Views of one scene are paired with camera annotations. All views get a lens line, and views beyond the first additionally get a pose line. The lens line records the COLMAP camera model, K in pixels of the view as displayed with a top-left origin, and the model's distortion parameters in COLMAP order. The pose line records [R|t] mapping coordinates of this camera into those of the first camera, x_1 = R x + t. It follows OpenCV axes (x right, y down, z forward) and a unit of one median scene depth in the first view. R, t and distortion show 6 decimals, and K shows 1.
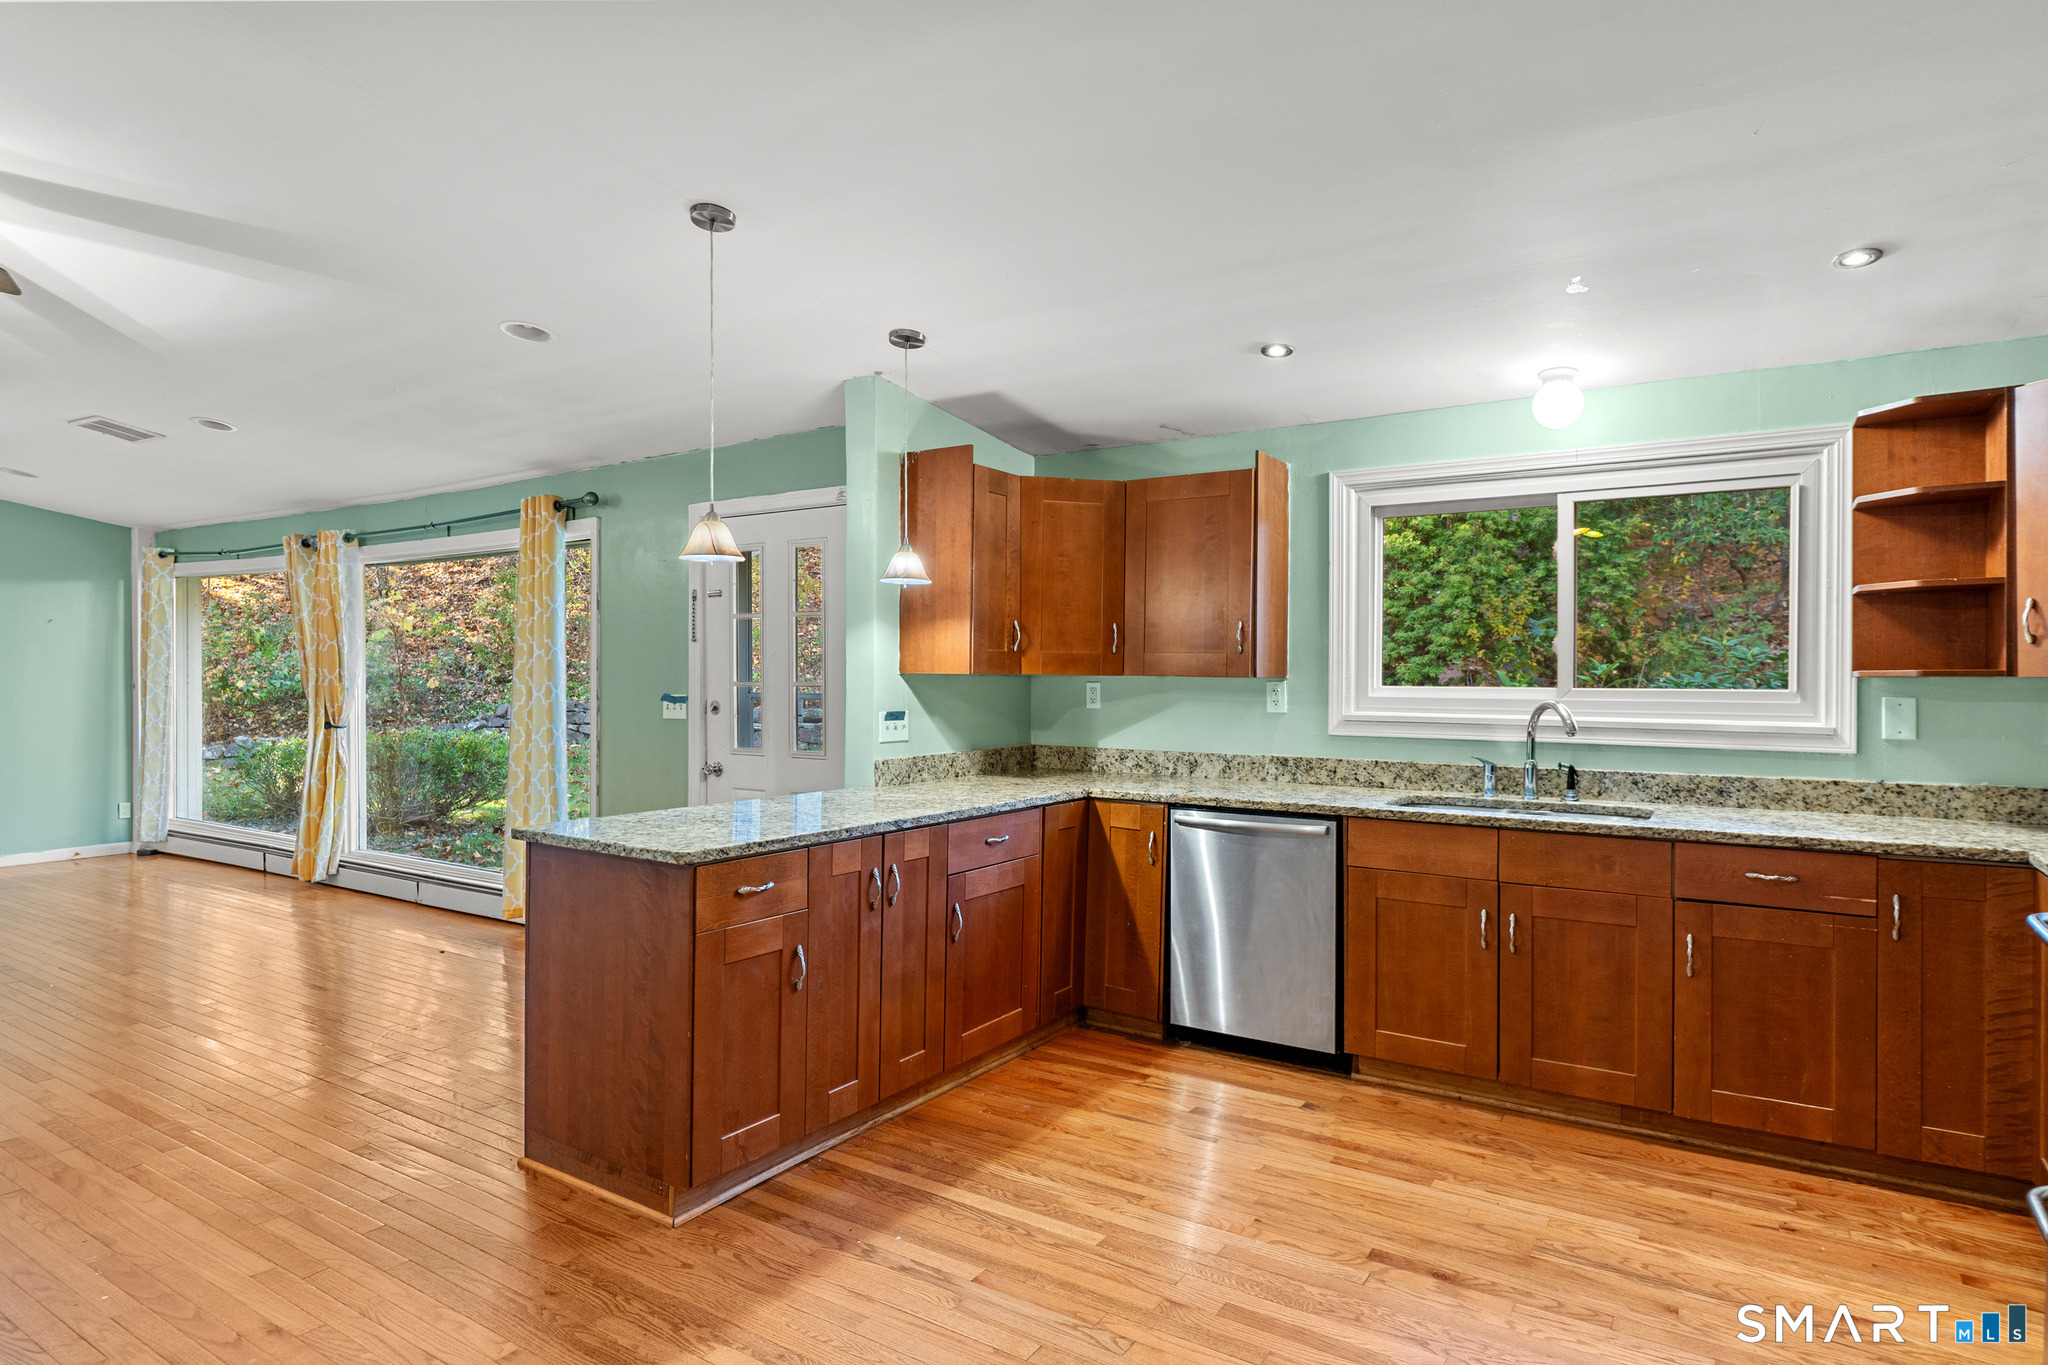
lens RADIAL K [[1156.1, 0, 1021.4], [0, 1156.1, 676.4], [0, 0, 1]] dist [-0.000832, 0.000575]
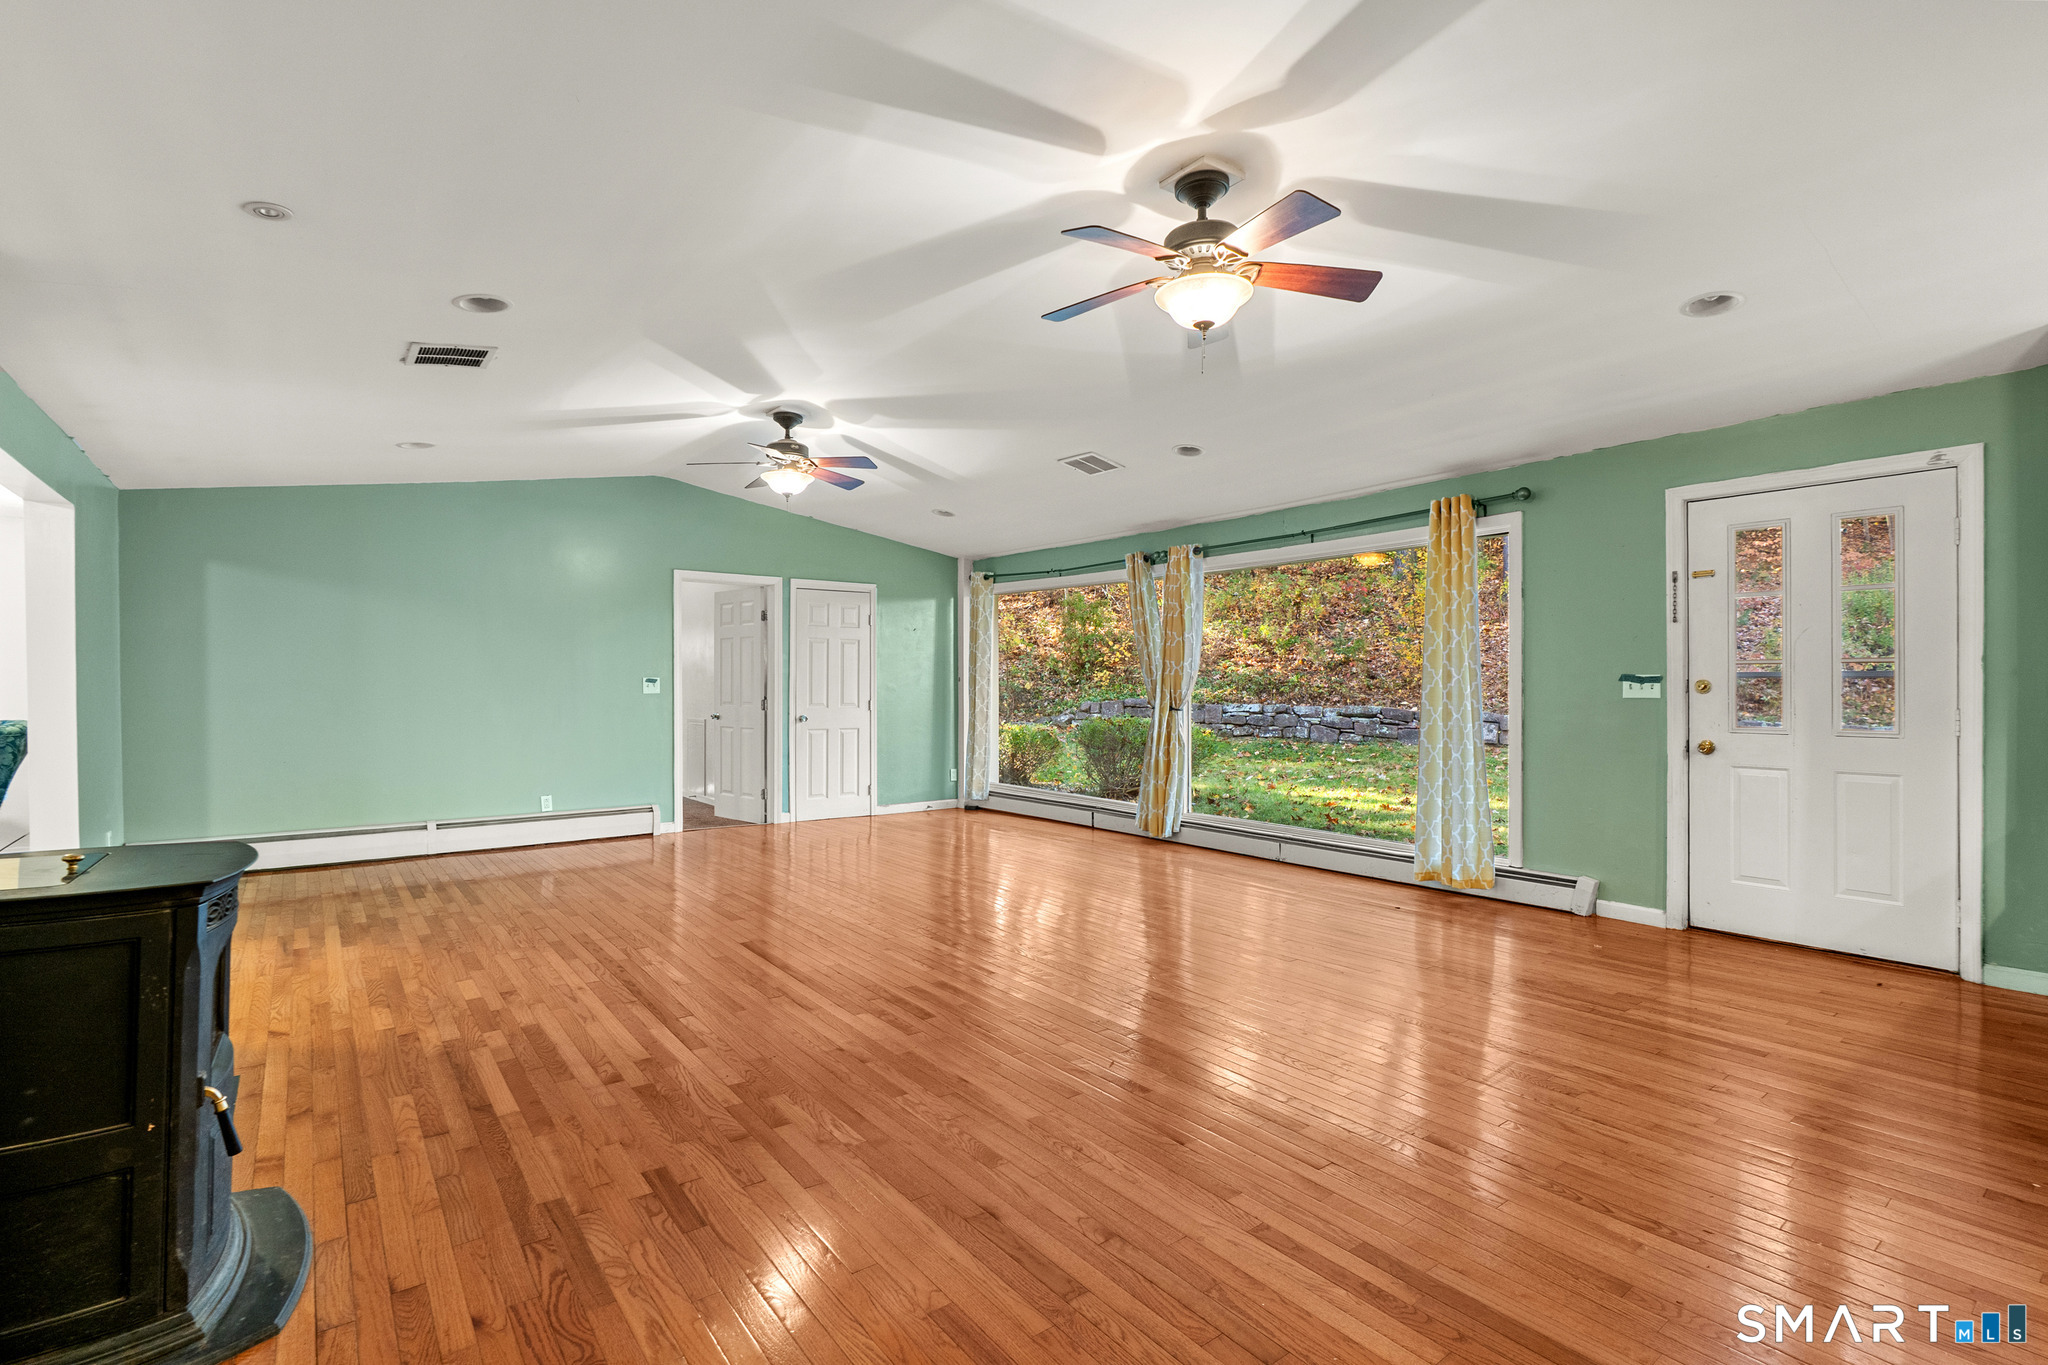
lens RADIAL K [[943.7, 0, 1025.8], [0, 943.7, 683.0], [0, 0, 1]] dist [-0.003516, 0.000015]
pose [[0.947534, -0.001621, -0.319651, -0.429909], [-0.000087, 0.999986, -0.005328, 0.021456], [0.319655, 0.005076, 0.947520, 0.021364]]
